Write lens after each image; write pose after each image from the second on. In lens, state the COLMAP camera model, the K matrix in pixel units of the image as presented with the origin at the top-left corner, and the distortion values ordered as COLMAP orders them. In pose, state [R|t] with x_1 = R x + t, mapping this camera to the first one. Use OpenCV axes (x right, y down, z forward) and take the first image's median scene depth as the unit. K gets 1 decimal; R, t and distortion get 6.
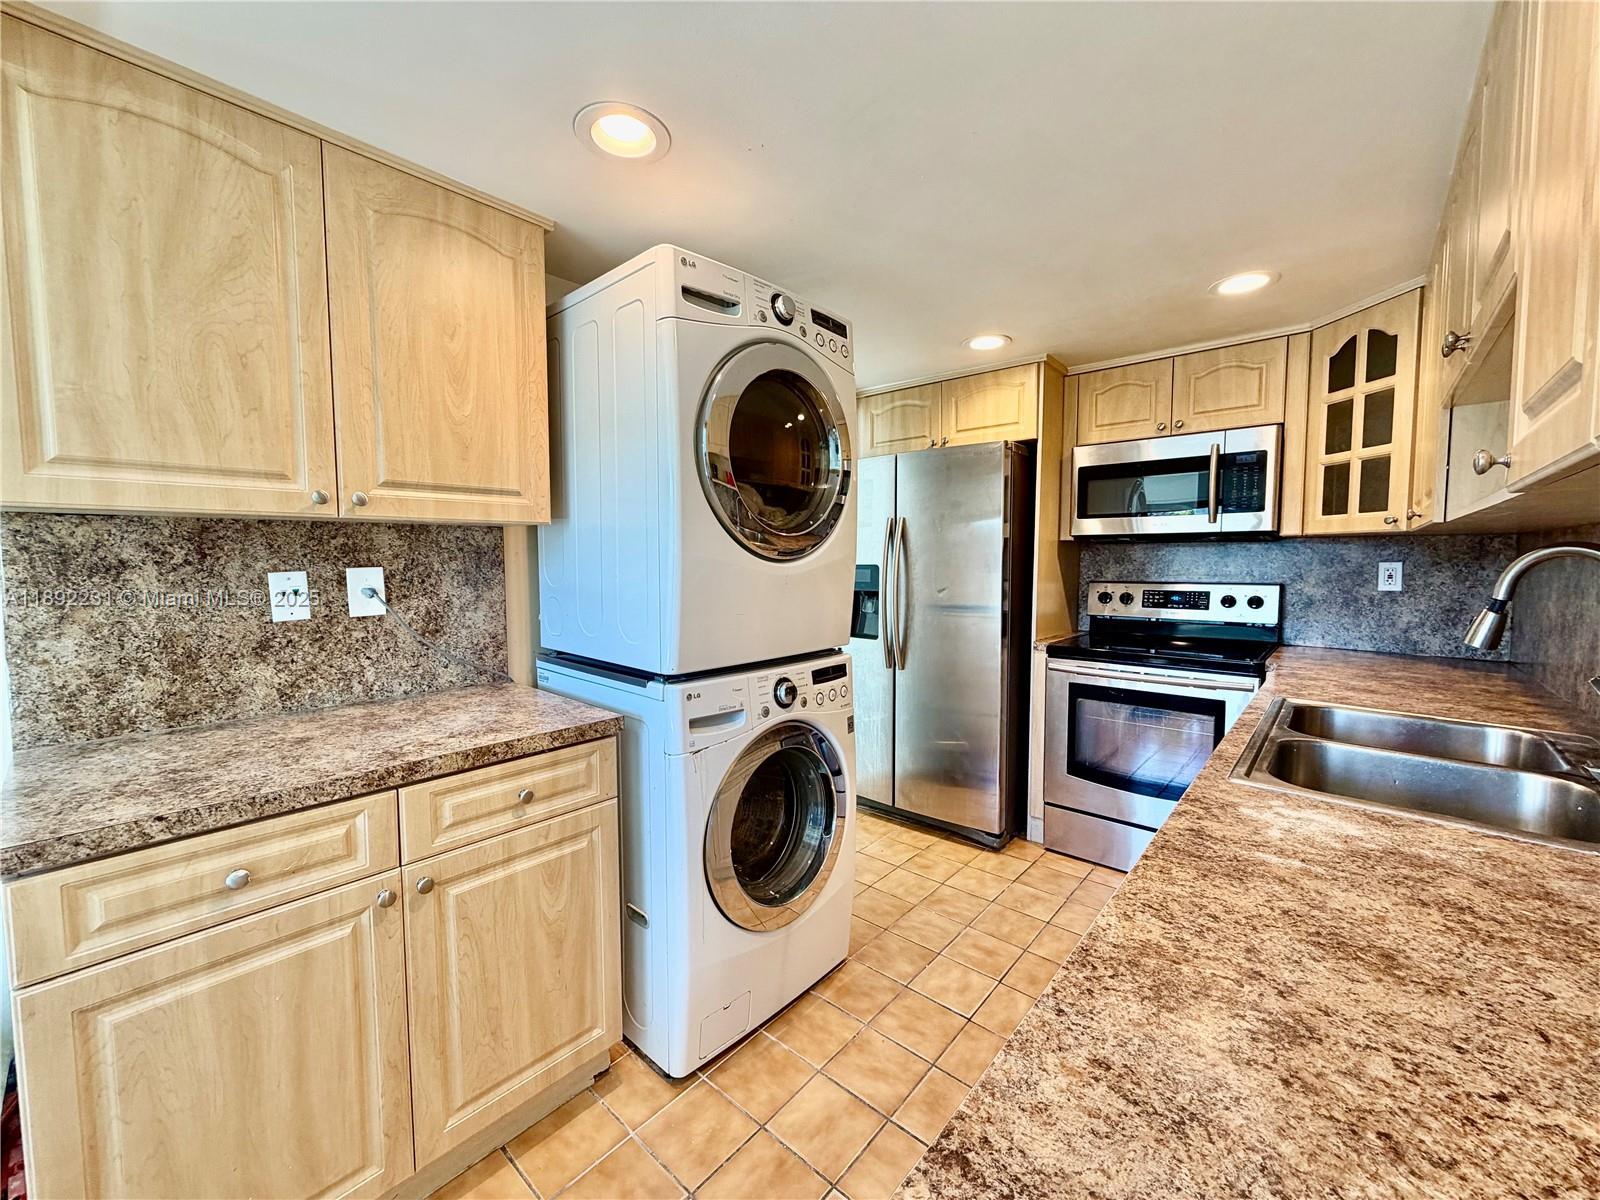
lens RADIAL K [[638.5, 0, 796.2], [0, 638.5, 599.7], [0, 0, 1]] dist [-0.000336, 0.000122]
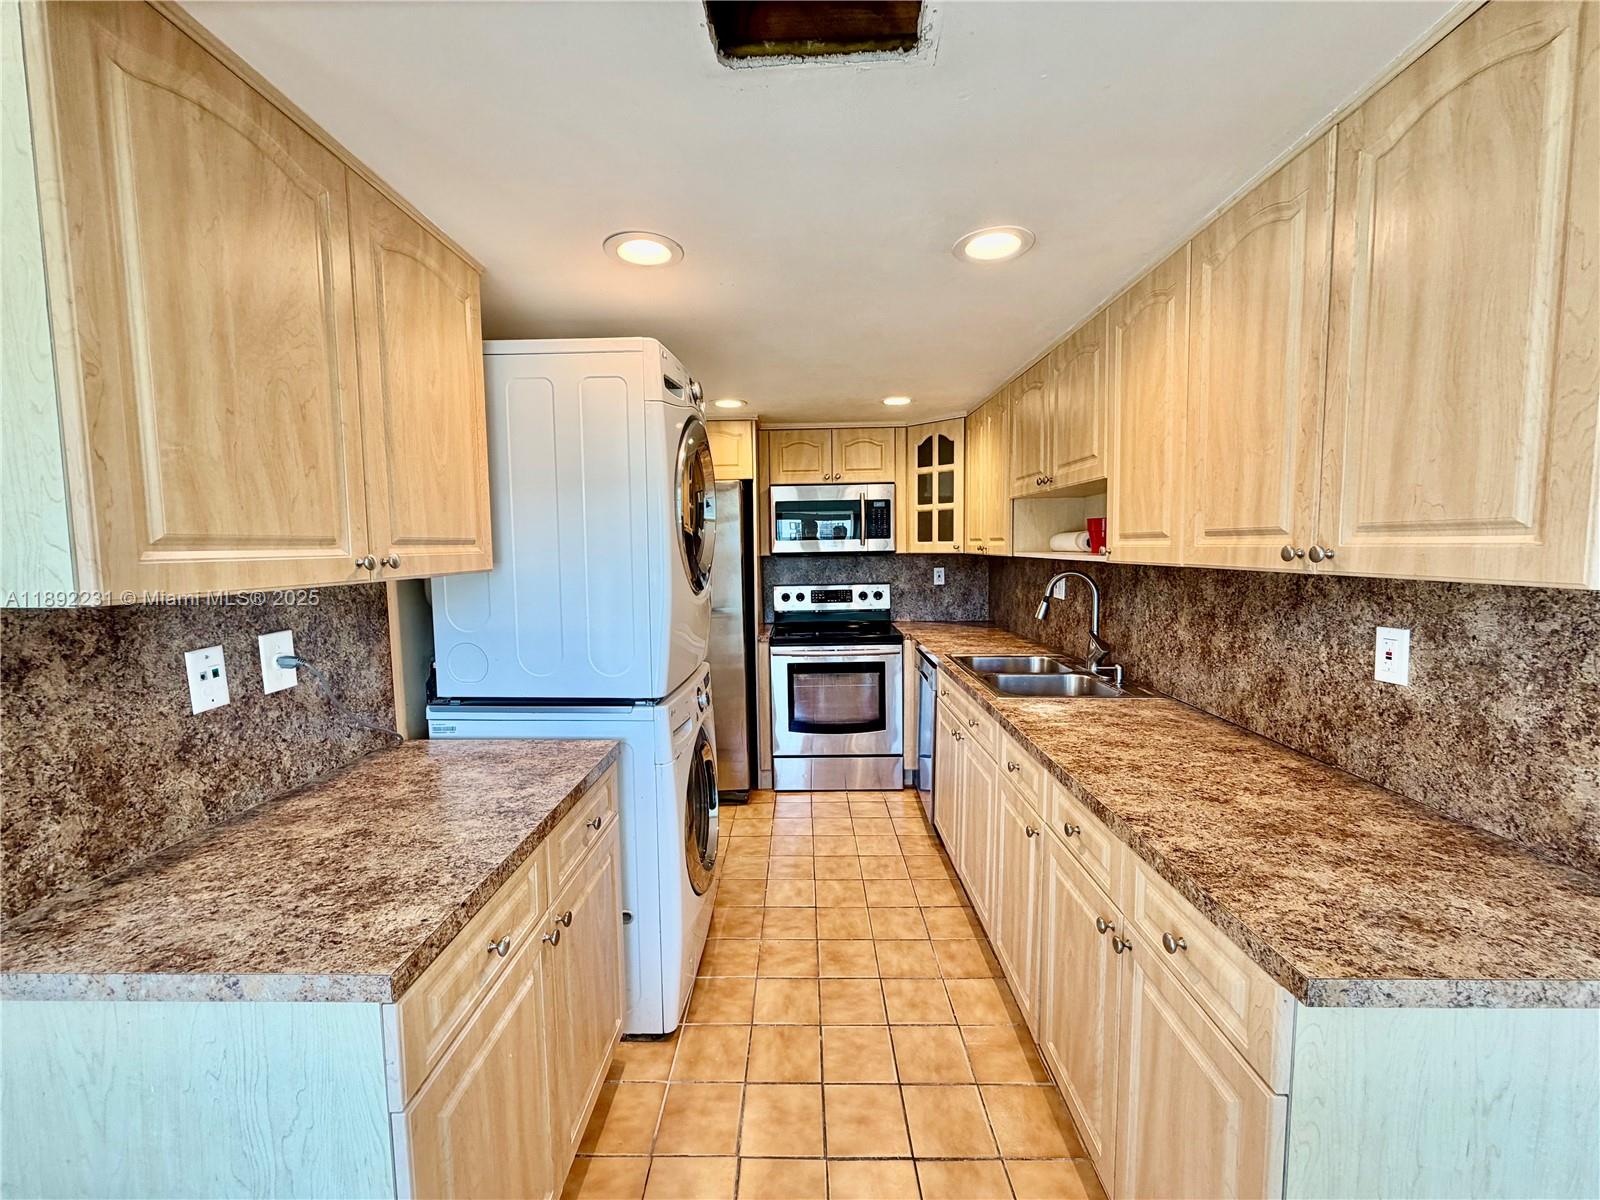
lens RADIAL K [[638.5, 0, 796.2], [0, 638.5, 599.7], [0, 0, 1]] dist [-0.000336, 0.000122]
pose [[0.761407, -0.065777, 0.644929, -0.737839], [0.056934, 0.997780, 0.034548, -0.088448], [-0.645770, 0.010413, 0.763461, -0.073199]]
